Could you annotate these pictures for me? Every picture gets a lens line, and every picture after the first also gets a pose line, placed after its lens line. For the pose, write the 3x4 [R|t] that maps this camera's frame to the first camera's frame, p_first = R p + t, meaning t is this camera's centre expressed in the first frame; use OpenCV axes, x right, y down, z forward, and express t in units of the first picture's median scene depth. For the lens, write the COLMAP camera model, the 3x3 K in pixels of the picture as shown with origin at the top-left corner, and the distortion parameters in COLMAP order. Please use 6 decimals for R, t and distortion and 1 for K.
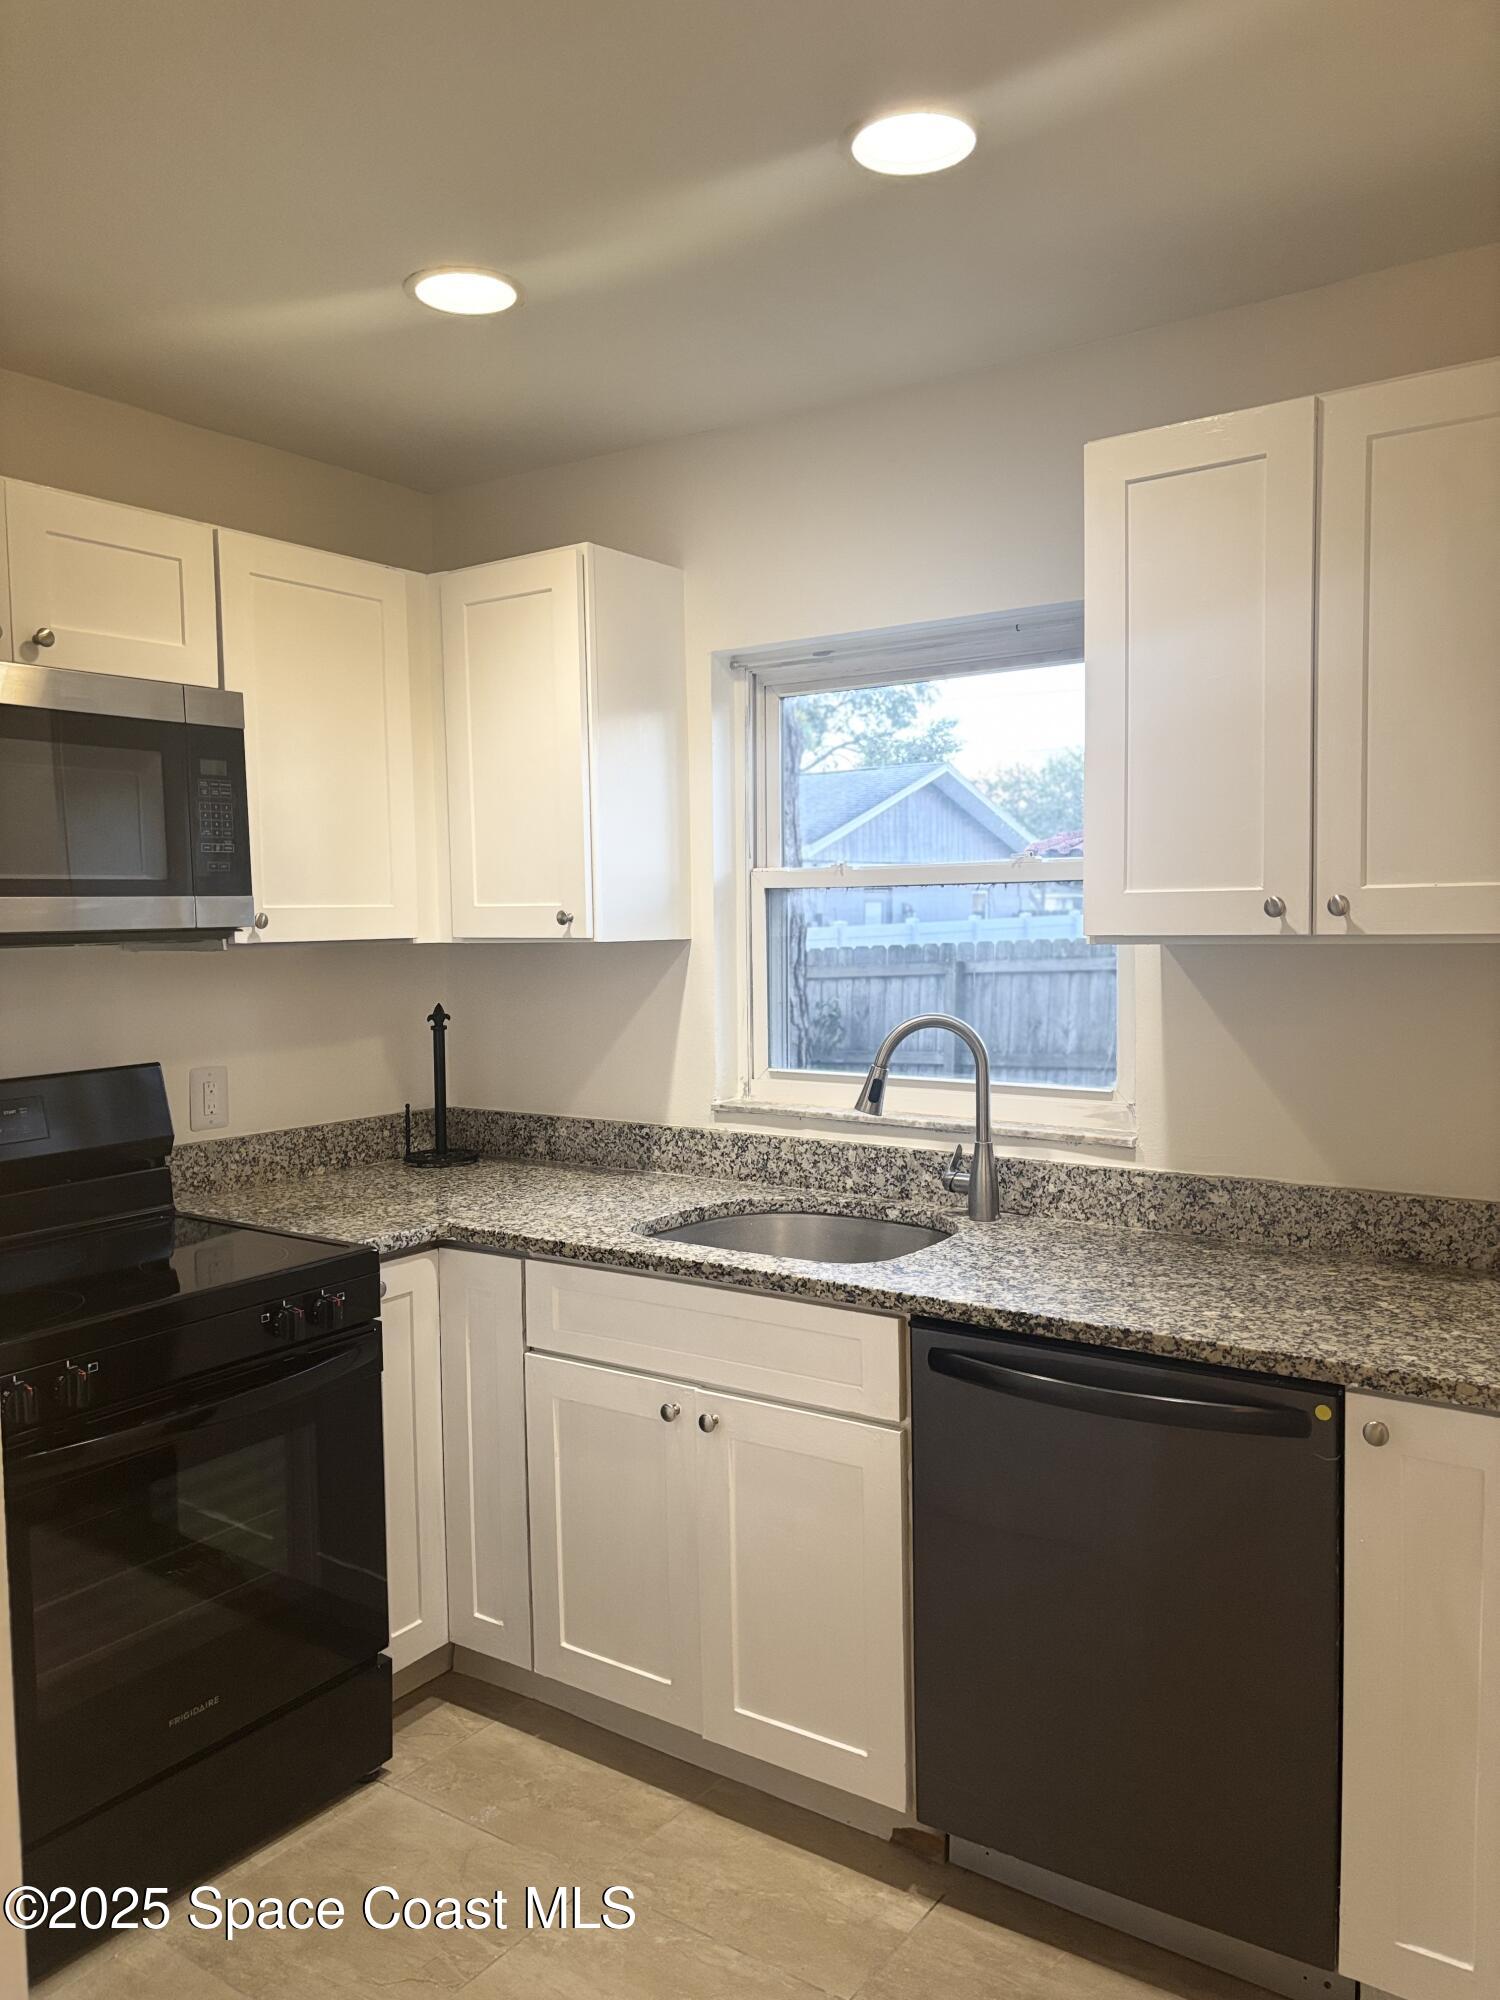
lens RADIAL K [[1511.2, 0, 753.3], [0, 1511.2, 996.5], [0, 0, 1]] dist [0.063562, -0.088346]
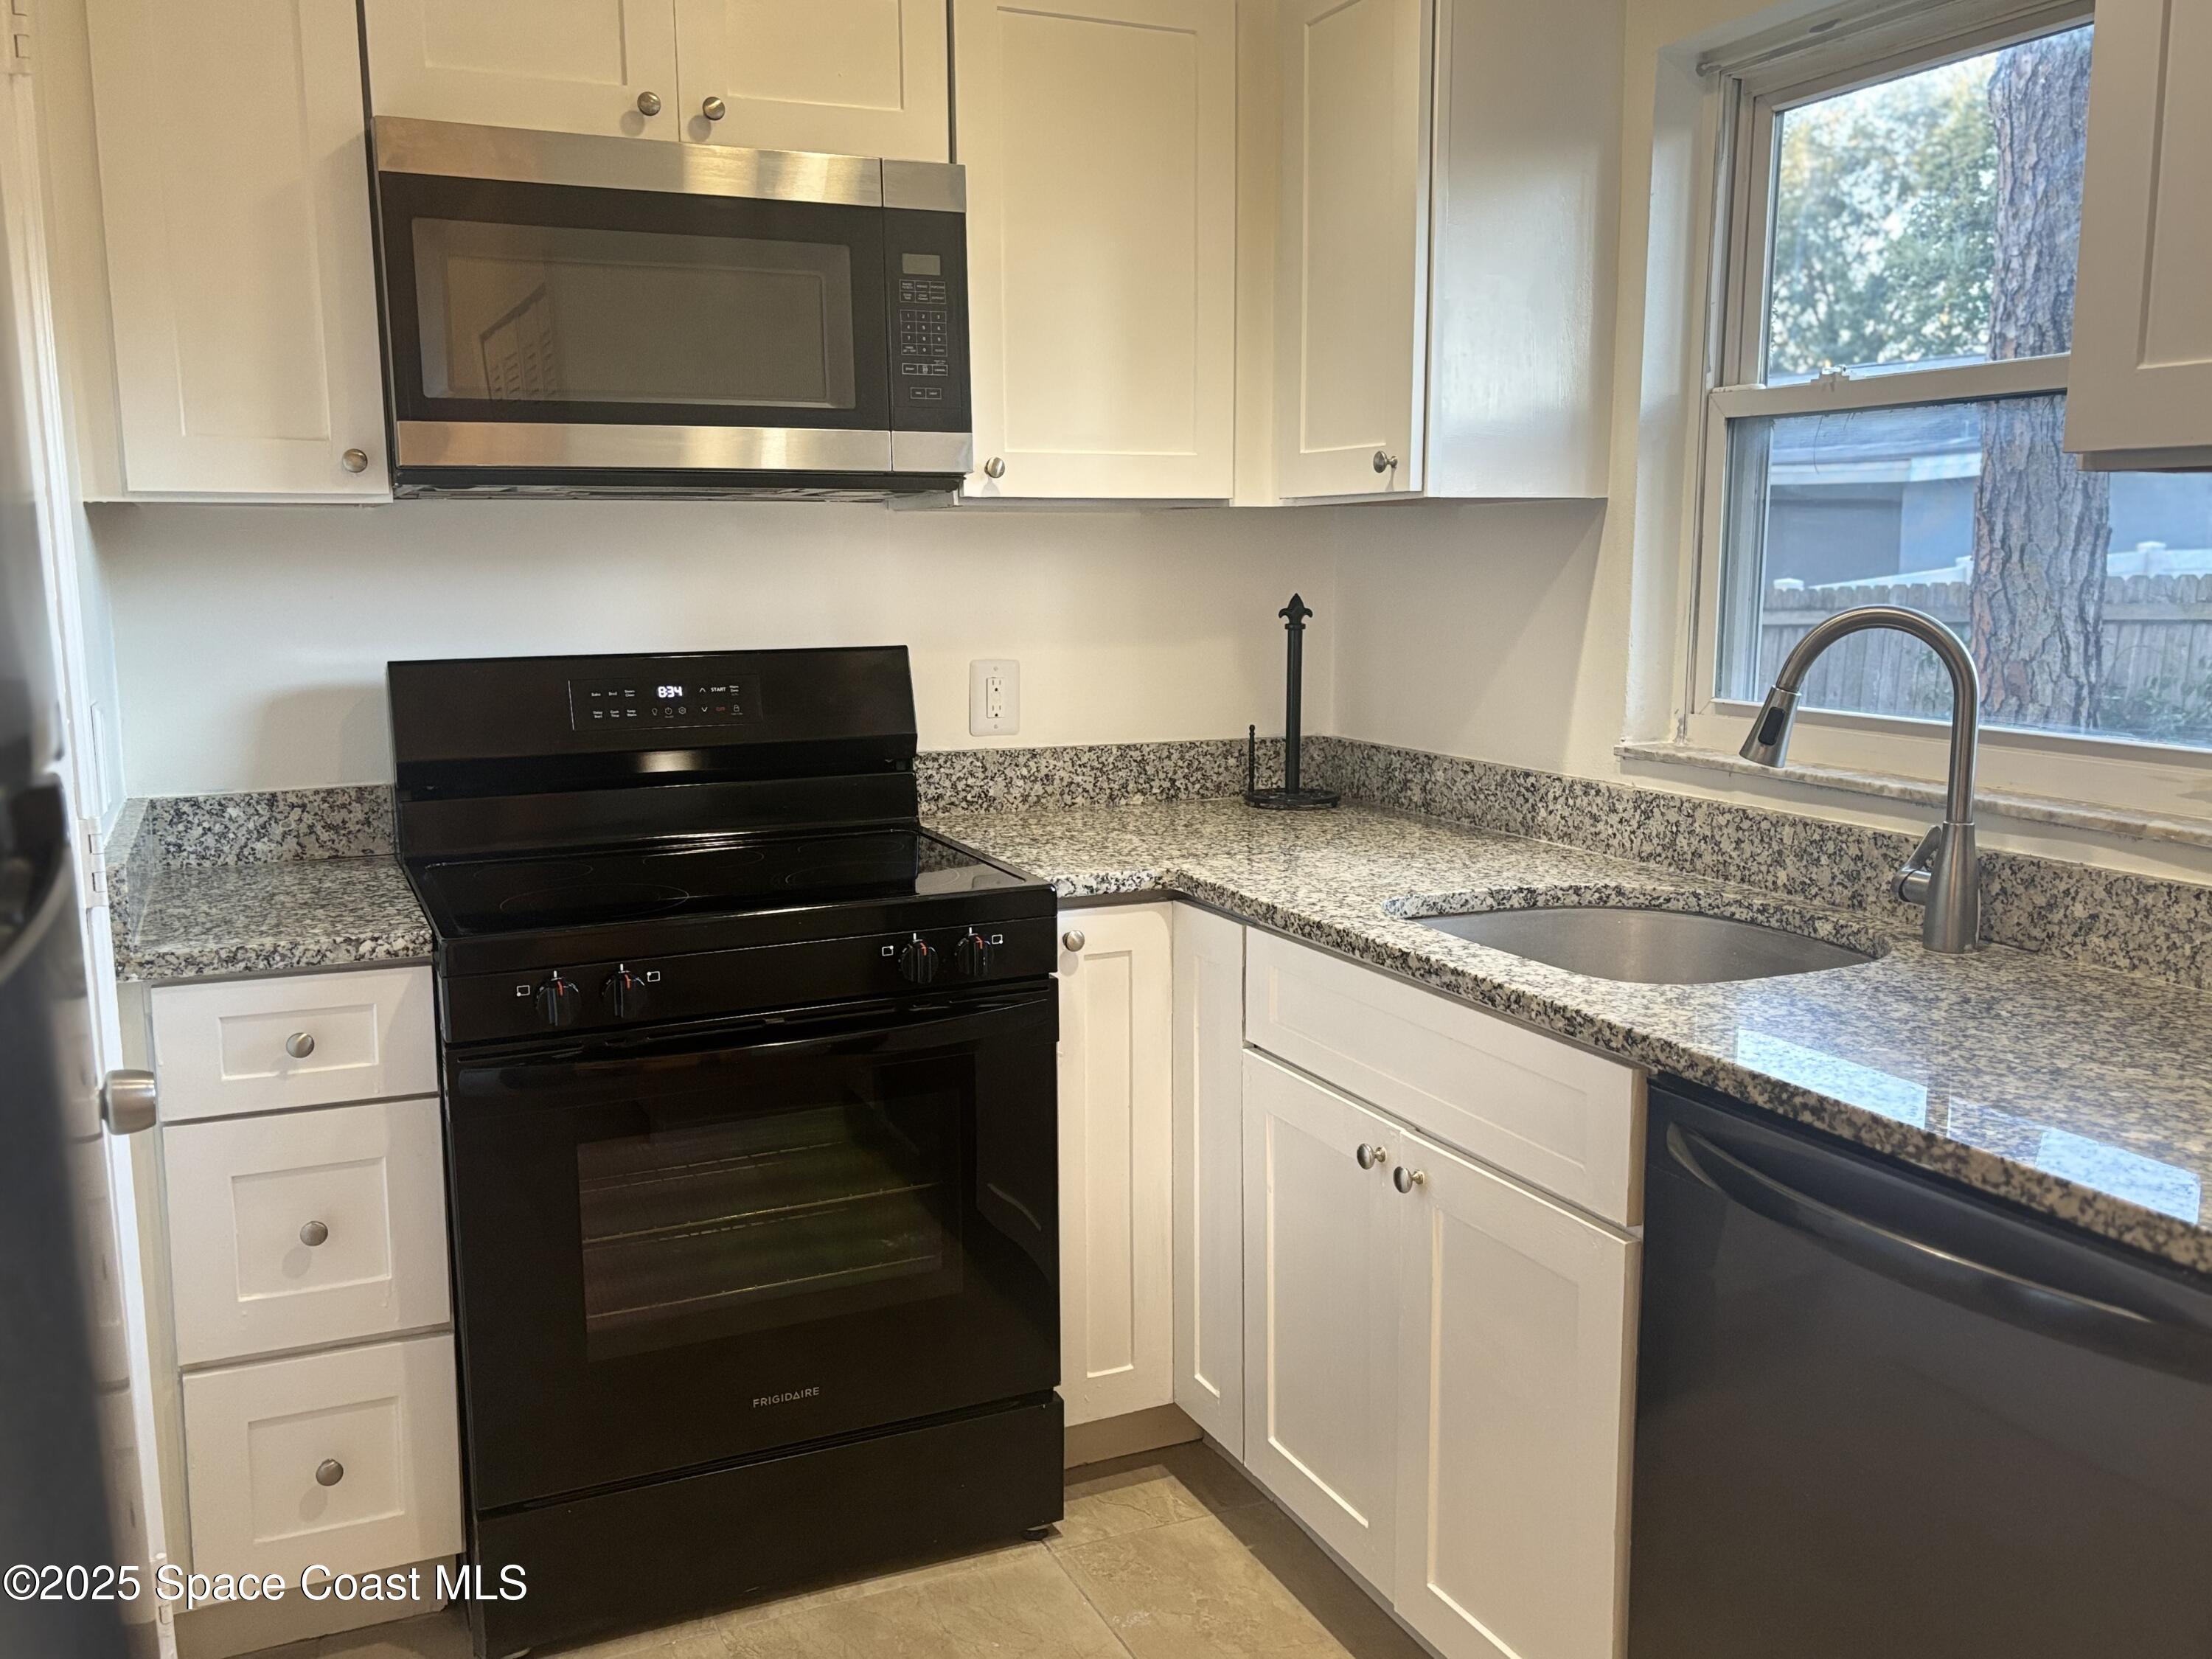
lens RADIAL K [[1882.9, 0, 1112.7], [0, 1882.9, 832.4], [0, 0, 1]] dist [0.070242, -0.088470]
pose [[0.857749, 0.087992, -0.506482, 0.247407], [-0.038408, 0.993458, 0.107549, 0.031414], [0.512632, -0.072797, 0.855517, 0.181422]]
